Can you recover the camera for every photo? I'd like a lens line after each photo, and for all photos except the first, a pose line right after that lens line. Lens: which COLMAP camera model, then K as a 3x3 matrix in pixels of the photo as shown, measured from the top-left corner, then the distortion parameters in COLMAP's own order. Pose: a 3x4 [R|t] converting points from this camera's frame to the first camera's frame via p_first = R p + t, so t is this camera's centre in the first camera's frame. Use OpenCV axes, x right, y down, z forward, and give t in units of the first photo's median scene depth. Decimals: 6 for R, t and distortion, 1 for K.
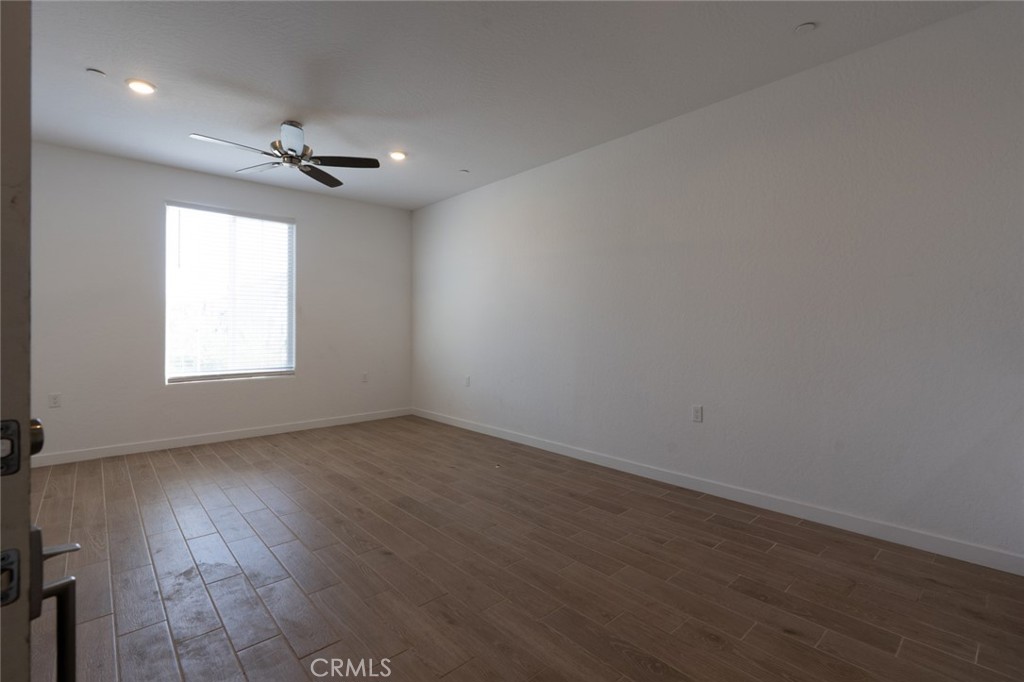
lens RADIAL K [[473.0, 0, 512.6], [0, 473.0, 331.2], [0, 0, 1]] dist [-0.003536, 0.006215]
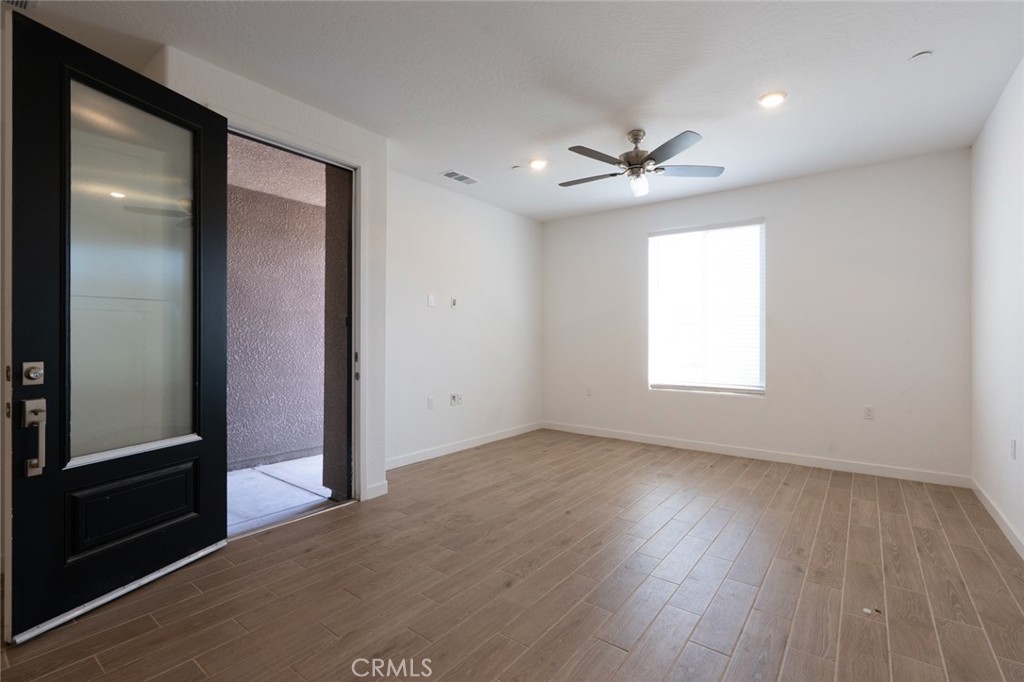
lens RADIAL K [[465.8, 0, 514.9], [0, 465.8, 335.4], [0, 0, 1]] dist [-0.000097, 0.004202]
pose [[0.191120, -0.010119, -0.981514, 0.397431], [-0.011501, 0.999855, -0.012548, -0.002690], [0.981499, 0.013687, 0.190976, 0.520016]]
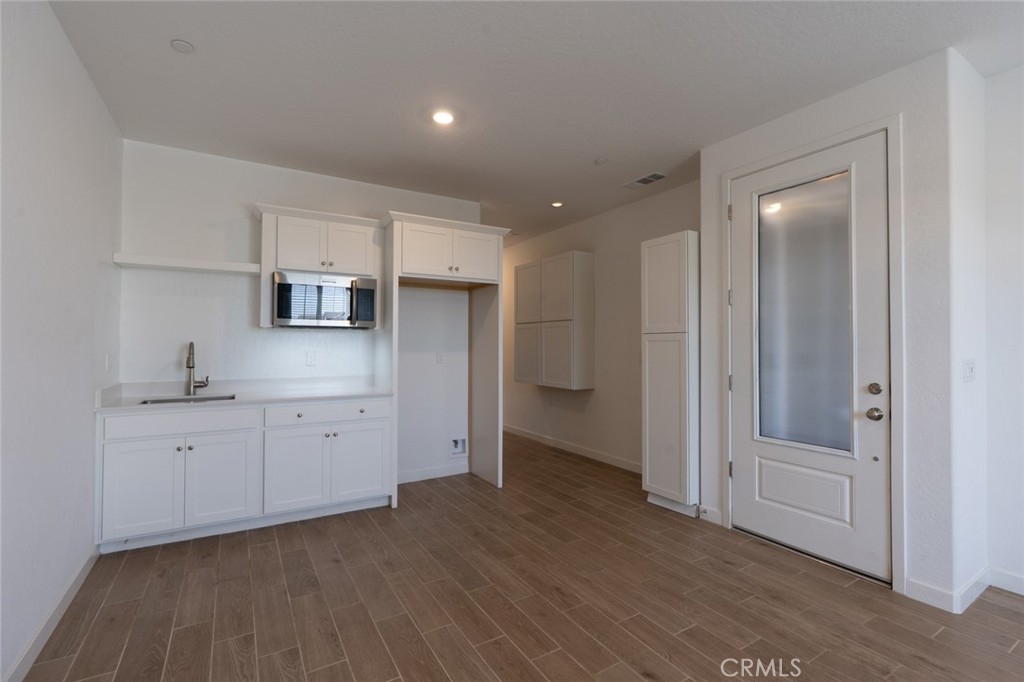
lens RADIAL K [[461.2, 0, 515.5], [0, 461.2, 338.3], [0, 0, 1]] dist [-0.002420, -0.000031]
pose [[-0.983995, 0.005023, 0.178128, -0.117389], [0.004366, 0.999982, -0.004080, -0.037744], [-0.178145, -0.003237, -0.983999, 1.096938]]
